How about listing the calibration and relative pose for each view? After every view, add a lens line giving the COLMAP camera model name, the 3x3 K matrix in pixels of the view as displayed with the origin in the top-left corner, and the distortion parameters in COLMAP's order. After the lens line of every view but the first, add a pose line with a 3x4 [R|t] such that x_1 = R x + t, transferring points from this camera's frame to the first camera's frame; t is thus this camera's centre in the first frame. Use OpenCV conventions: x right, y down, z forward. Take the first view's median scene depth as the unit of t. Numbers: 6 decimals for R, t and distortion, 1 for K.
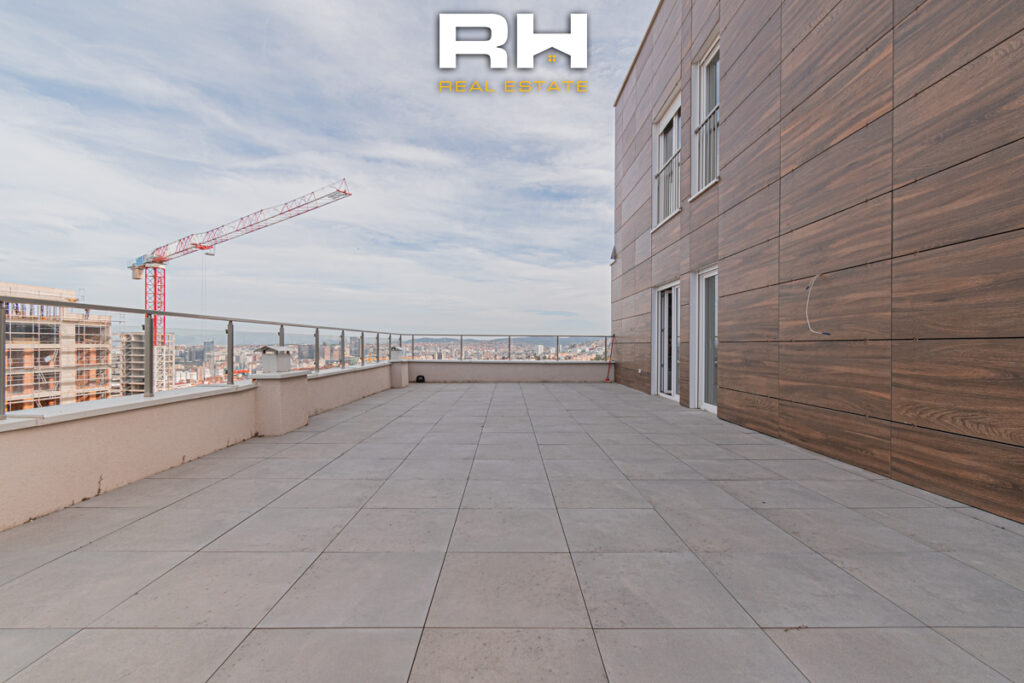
lens RADIAL K [[458.1, 0, 518.1], [0, 458.1, 347.0], [0, 0, 1]] dist [-0.001214, -0.000167]
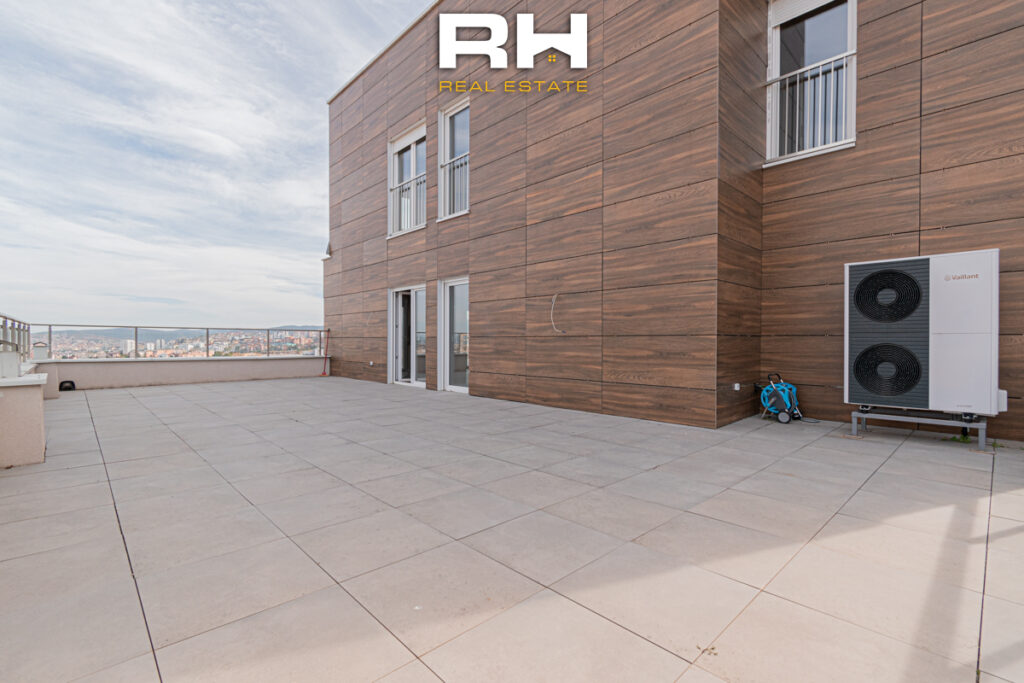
lens RADIAL K [[458.1, 0, 510.3], [0, 458.1, 345.9], [0, 0, 1]] dist [-0.001214, -0.000167]
pose [[0.730503, -0.009374, 0.682845, -0.194117], [0.003050, 0.999941, 0.010464, 0.000739], [-0.682902, -0.005561, 0.730488, -0.018281]]
